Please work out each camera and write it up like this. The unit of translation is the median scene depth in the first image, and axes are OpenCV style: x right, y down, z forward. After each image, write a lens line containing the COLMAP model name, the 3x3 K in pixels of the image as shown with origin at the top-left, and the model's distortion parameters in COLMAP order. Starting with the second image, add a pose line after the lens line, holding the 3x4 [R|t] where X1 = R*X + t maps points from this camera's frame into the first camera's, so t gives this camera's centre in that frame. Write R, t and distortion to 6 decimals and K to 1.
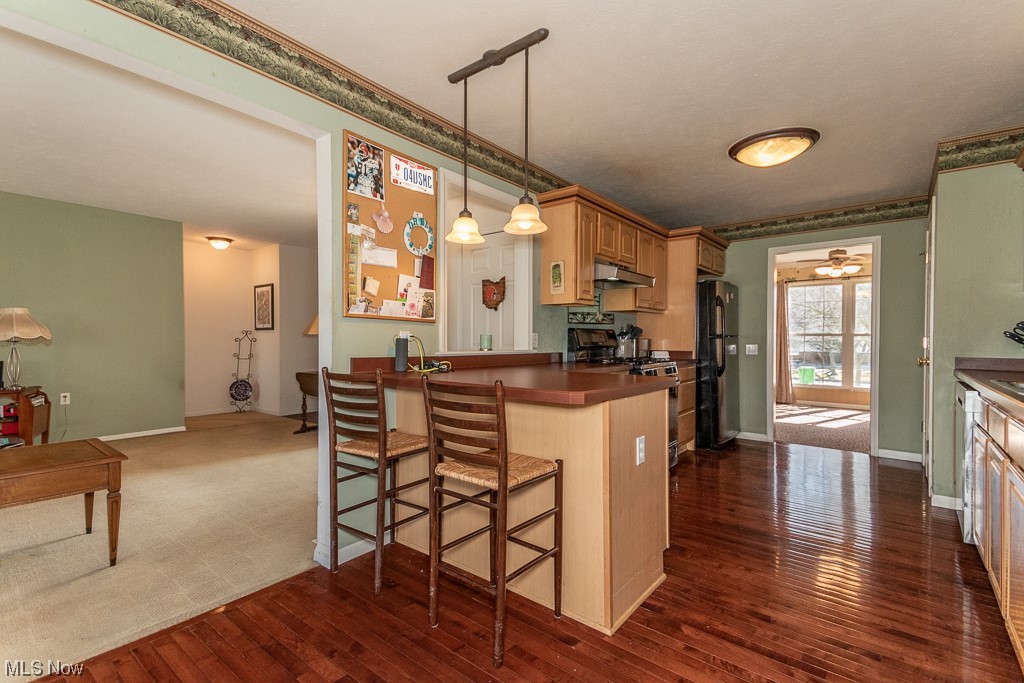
lens RADIAL K [[469.0, 0, 505.3], [0, 469.0, 343.7], [0, 0, 1]] dist [0.069735, -0.025792]
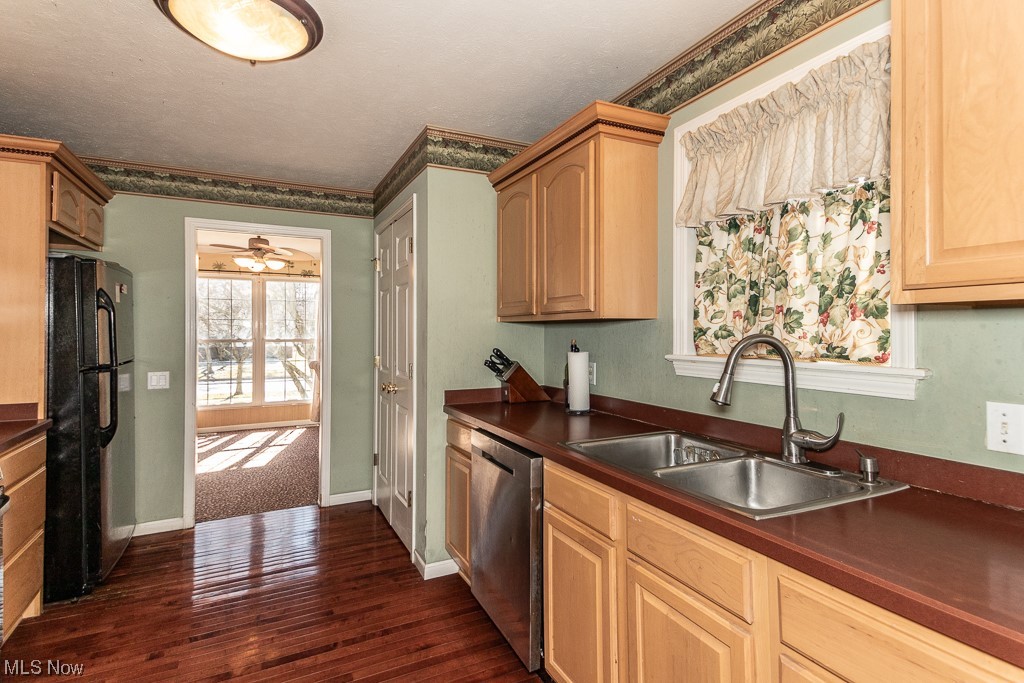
lens RADIAL K [[513.8, 0, 511.1], [0, 513.8, 333.1], [0, 0, 1]] dist [0.067085, -0.028650]
pose [[0.418946, -0.008483, 0.907972, 0.109925], [0.010357, 0.999936, 0.004564, -0.049721], [-0.907952, 0.007492, 0.419007, 0.347623]]
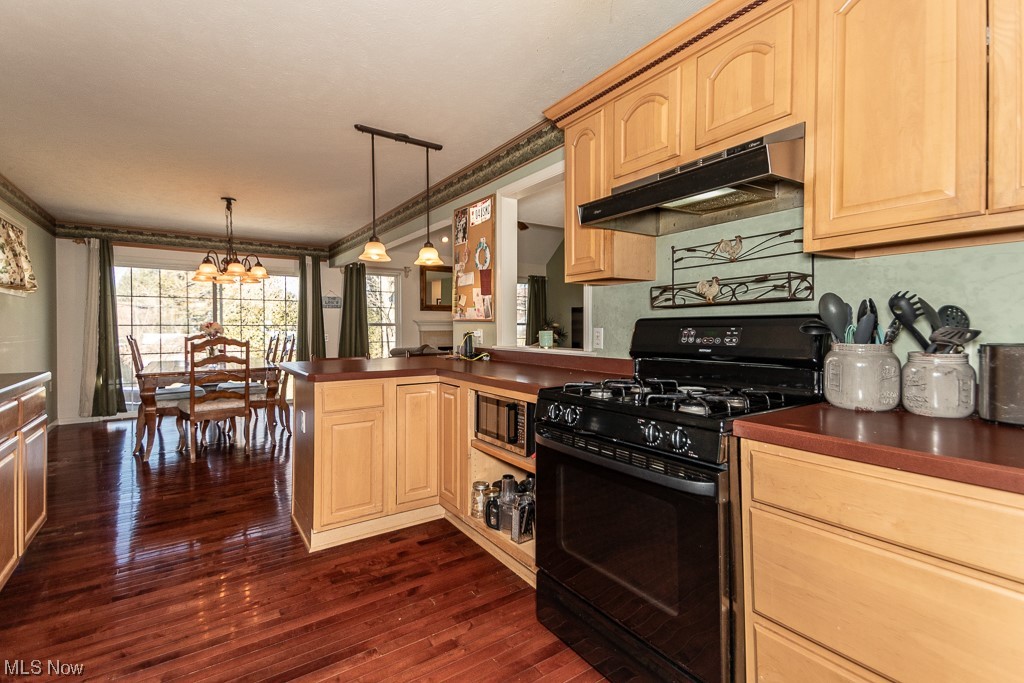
lens RADIAL K [[467.5, 0, 509.2], [0, 467.5, 329.9], [0, 0, 1]] dist [0.072759, -0.030351]
pose [[-0.291846, 0.004742, -0.956454, 0.577793], [-0.004106, 0.999972, 0.006211, -0.018022], [0.956457, 0.005740, -0.291818, 0.808447]]
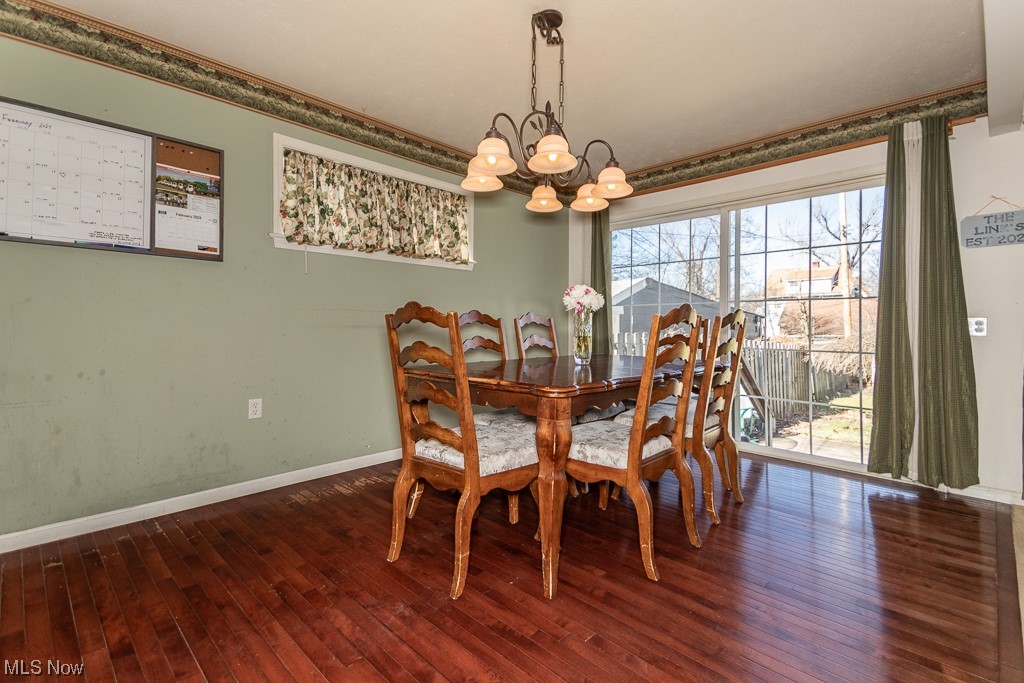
lens RADIAL K [[476.7, 0, 509.7], [0, 476.7, 316.4], [0, 0, 1]] dist [0.050639, -0.000456]
pose [[-0.995629, -0.004443, 0.093294, -0.218174], [-0.005771, 0.999886, -0.013975, 0.020192], [-0.093221, -0.014452, -0.995541, 0.434799]]
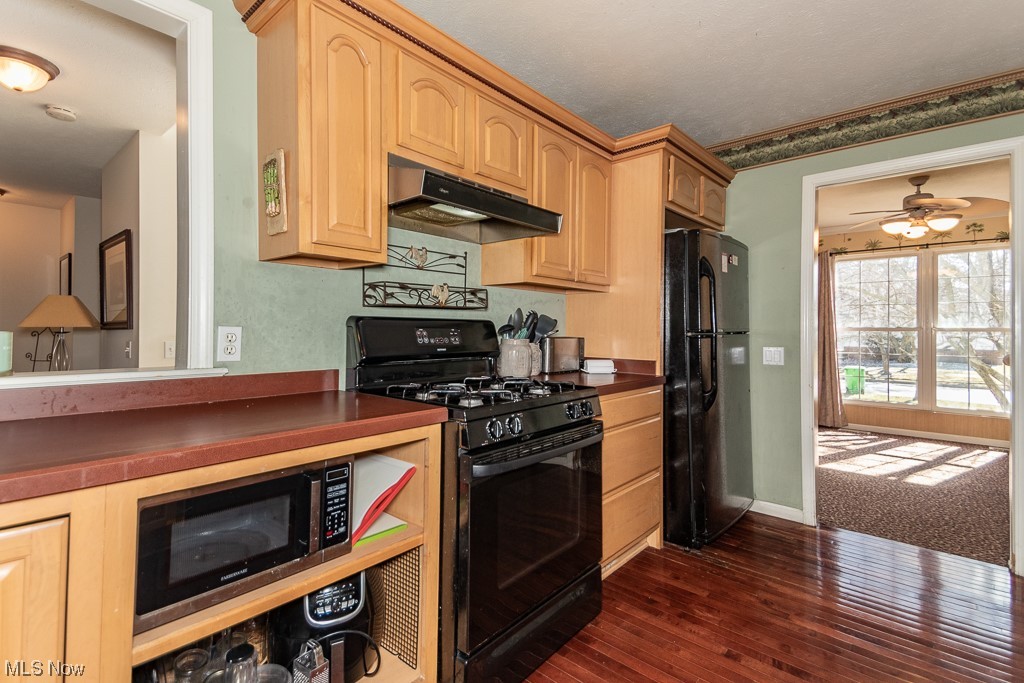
lens RADIAL K [[467.5, 0, 509.2], [0, 467.5, 329.9], [0, 0, 1]] dist [0.072759, -0.030351]
pose [[0.998356, 0.001332, -0.057303, 0.253508], [-0.002136, 0.999900, -0.013971, -0.011467], [0.057278, 0.014070, 0.998259, 0.446494]]
